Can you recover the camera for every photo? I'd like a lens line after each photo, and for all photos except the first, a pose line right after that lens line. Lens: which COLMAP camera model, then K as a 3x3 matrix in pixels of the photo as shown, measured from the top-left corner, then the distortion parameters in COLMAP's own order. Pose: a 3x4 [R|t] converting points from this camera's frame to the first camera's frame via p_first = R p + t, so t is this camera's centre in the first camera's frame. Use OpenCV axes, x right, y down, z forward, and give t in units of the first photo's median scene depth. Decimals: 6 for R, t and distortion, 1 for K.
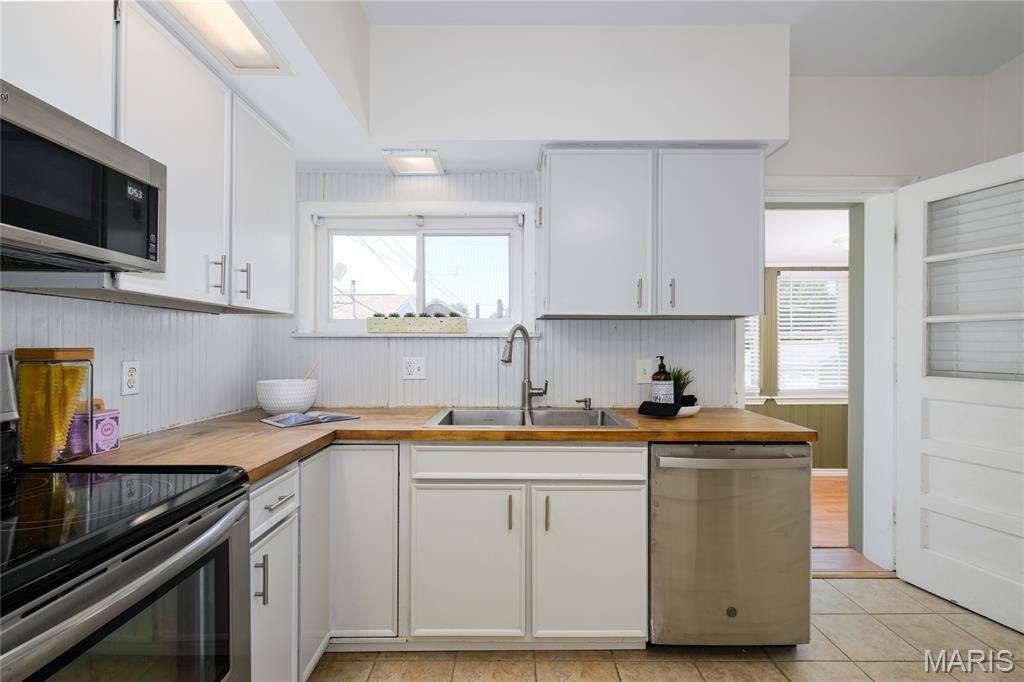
lens RADIAL K [[456.1, 0, 506.8], [0, 456.1, 345.7], [0, 0, 1]] dist [0.001389, 0.000541]
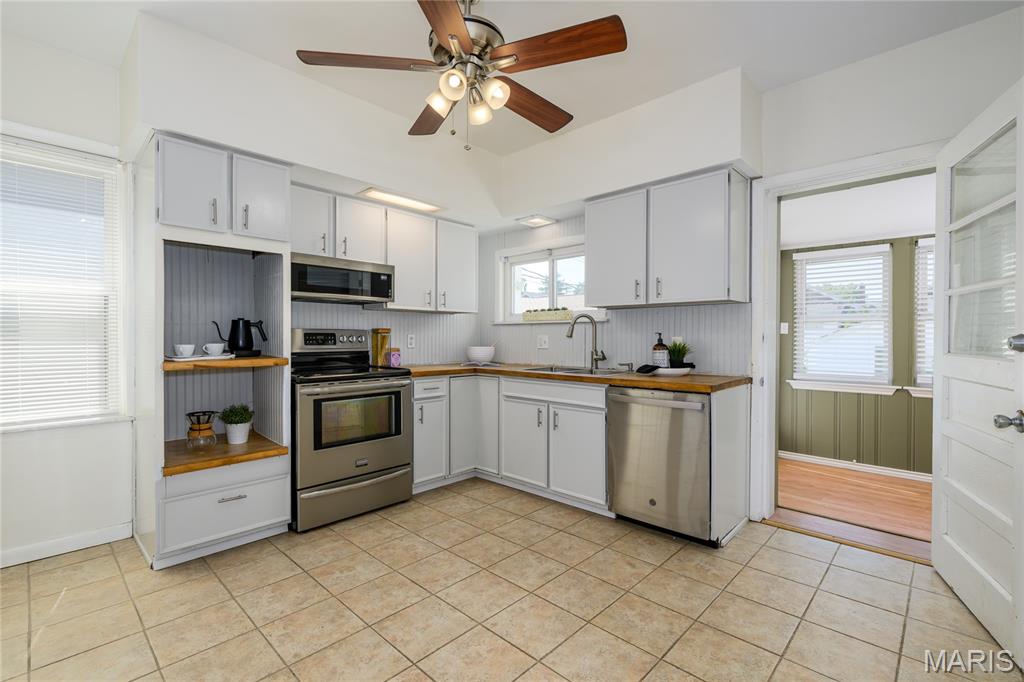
lens RADIAL K [[459.2, 0, 512.0], [0, 459.2, 341.0], [0, 0, 1]] dist [-0.001303, -0.000180]
pose [[0.722997, 0.005309, -0.690831, 0.983336], [0.000756, 0.999964, 0.008476, 0.035733], [0.690851, -0.006650, 0.722967, -0.328951]]
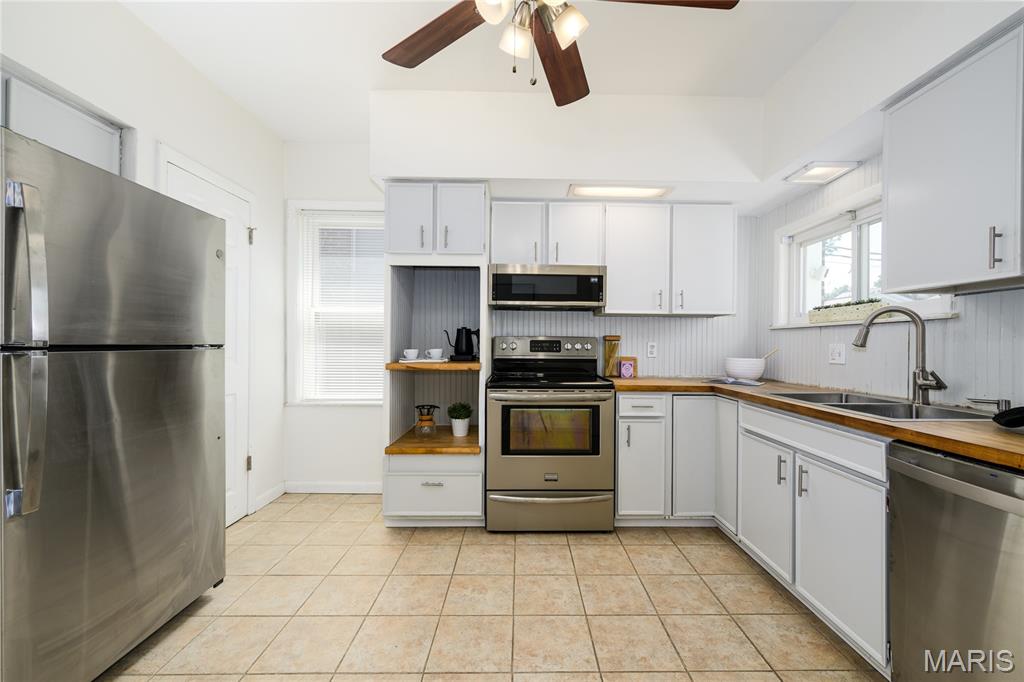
lens RADIAL K [[415.7, 0, 526.1], [0, 415.7, 344.6], [0, 0, 1]] dist [0.001078, -0.000054]
pose [[0.016393, 0.000182, -0.999866, 0.883387], [-0.006801, 0.999977, 0.000071, 0.036755], [0.999842, 0.006799, 0.016394, 0.264307]]
